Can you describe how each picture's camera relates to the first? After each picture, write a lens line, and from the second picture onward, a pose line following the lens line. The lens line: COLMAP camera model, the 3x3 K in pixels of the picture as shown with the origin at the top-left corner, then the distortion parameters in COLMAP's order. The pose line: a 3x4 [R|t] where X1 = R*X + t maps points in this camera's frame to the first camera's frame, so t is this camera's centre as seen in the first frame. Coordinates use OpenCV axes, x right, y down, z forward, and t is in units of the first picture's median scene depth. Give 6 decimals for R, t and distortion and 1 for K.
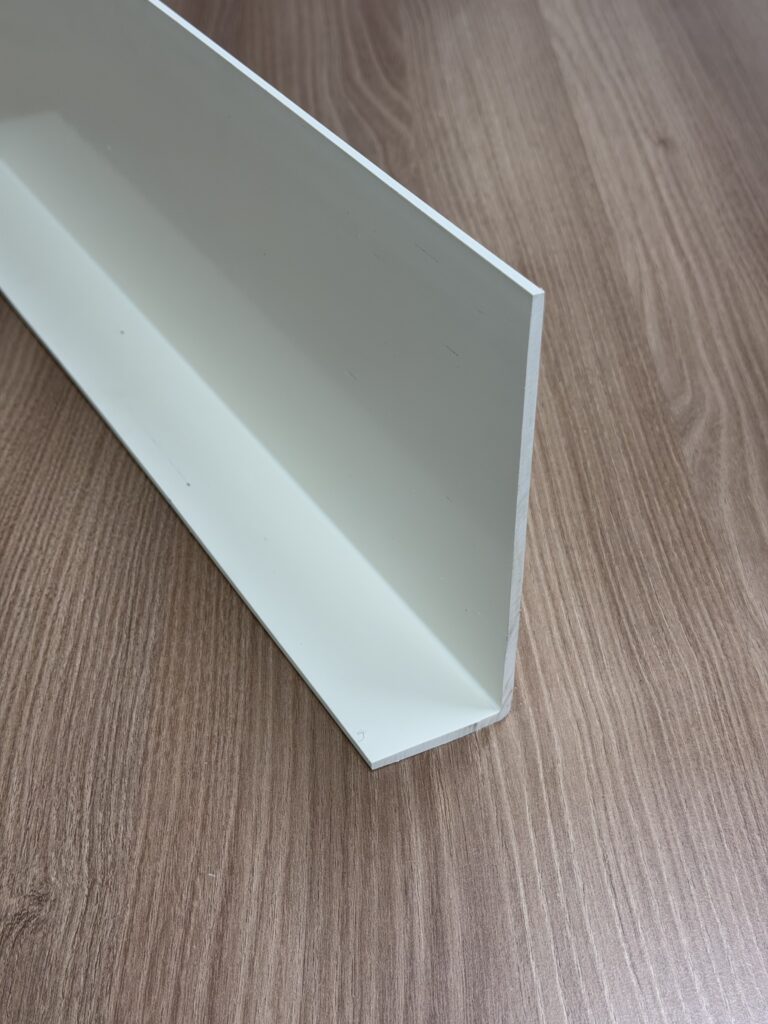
lens RADIAL K [[1441.1, 0, 371.9], [0, 1441.1, 513.3], [0, 0, 1]] dist [0.210312, -0.480675]
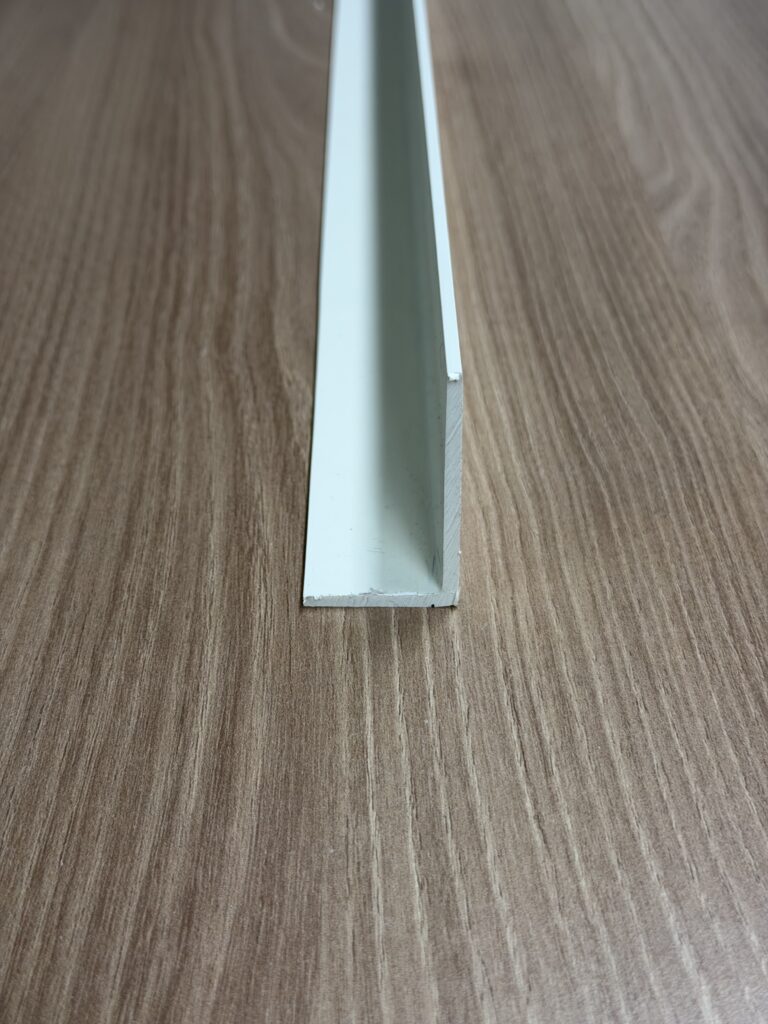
lens RADIAL K [[1451.5, 0, 388.5], [0, 1451.5, 512.8], [0, 0, 1]] dist [0.168446, -0.343329]
pose [[0.999866, -0.006021, -0.015206, 0.108249], [0.004803, 0.996874, -0.078861, 0.197572], [0.015634, 0.078778, 0.996770, 0.334998]]
